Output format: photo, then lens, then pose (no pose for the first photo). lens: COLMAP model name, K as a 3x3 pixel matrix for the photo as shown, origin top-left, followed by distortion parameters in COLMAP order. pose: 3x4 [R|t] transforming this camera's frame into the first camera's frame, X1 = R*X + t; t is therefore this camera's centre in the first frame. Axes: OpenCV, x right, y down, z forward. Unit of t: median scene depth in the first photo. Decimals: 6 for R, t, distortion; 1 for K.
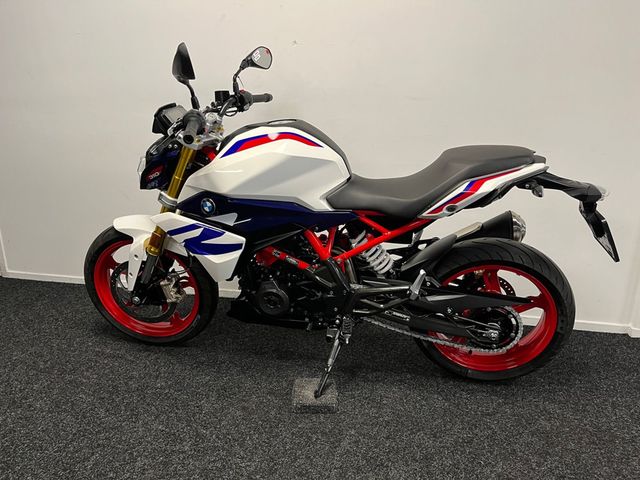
lens RADIAL K [[479.0, 0, 324.1], [0, 479.0, 234.3], [0, 0, 1]] dist [0.084633, -0.112510]
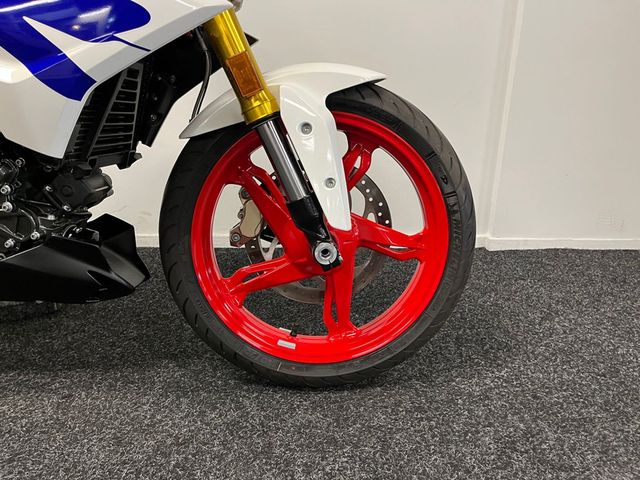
lens RADIAL K [[479.0, 0, 324.1], [0, 479.0, 234.3], [0, 0, 1]] dist [0.084633, -0.112510]
pose [[0.977963, -0.066642, 0.197856, 0.319648], [0.058655, 0.997220, 0.045963, 0.179790], [-0.200369, -0.033345, 0.979153, 0.440866]]
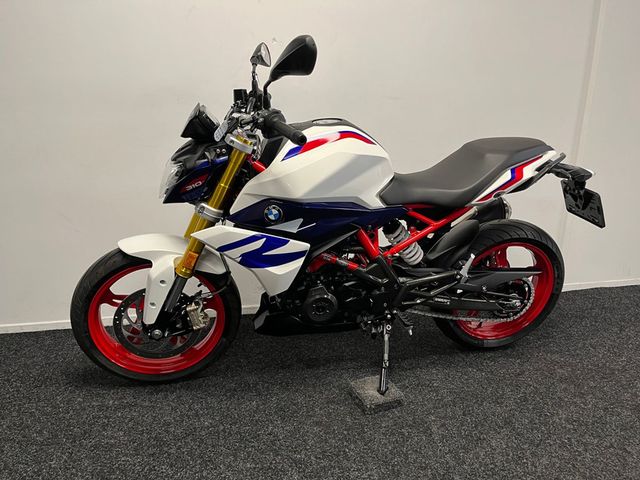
lens RADIAL K [[479.0, 0, 324.1], [0, 479.0, 234.3], [0, 0, 1]] dist [0.084633, -0.112510]
pose [[0.922951, -0.107565, 0.369581, -0.456840], [0.109551, 0.993858, 0.015676, -0.021507], [-0.368997, 0.026020, 0.929066, 0.102895]]
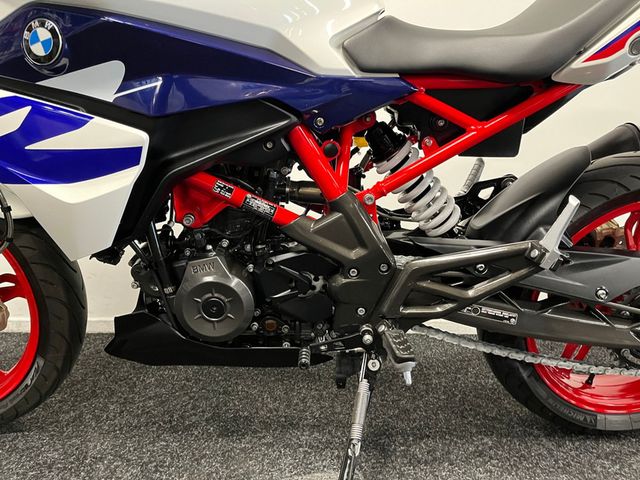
lens RADIAL K [[479.0, 0, 324.1], [0, 479.0, 234.3], [0, 0, 1]] dist [0.084633, -0.112510]
pose [[0.978006, -0.035622, 0.205513, -0.101645], [0.056170, 0.993888, -0.095036, 0.126421], [-0.200871, 0.104489, 0.974029, 0.561401]]
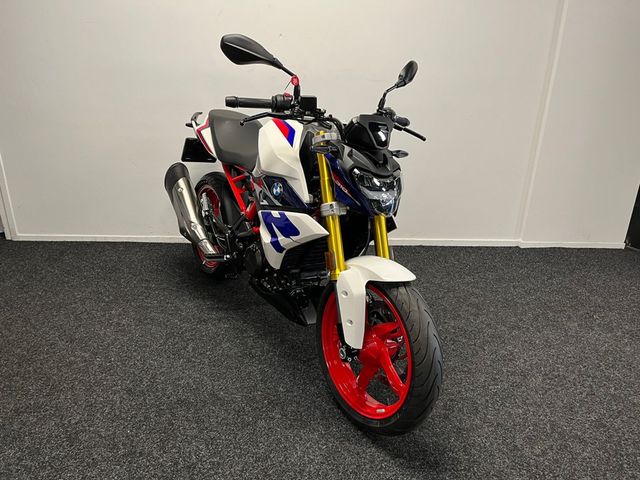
lens RADIAL K [[477.8, 0, 320.0], [0, 477.8, 240.0], [0, 0, 1]] dist [0.089309, -0.113679]
pose [[0.979306, -0.067939, 0.190640, -0.295583], [0.050640, 0.994265, 0.094198, 0.028105], [-0.195947, -0.082595, 0.977130, -0.374068]]
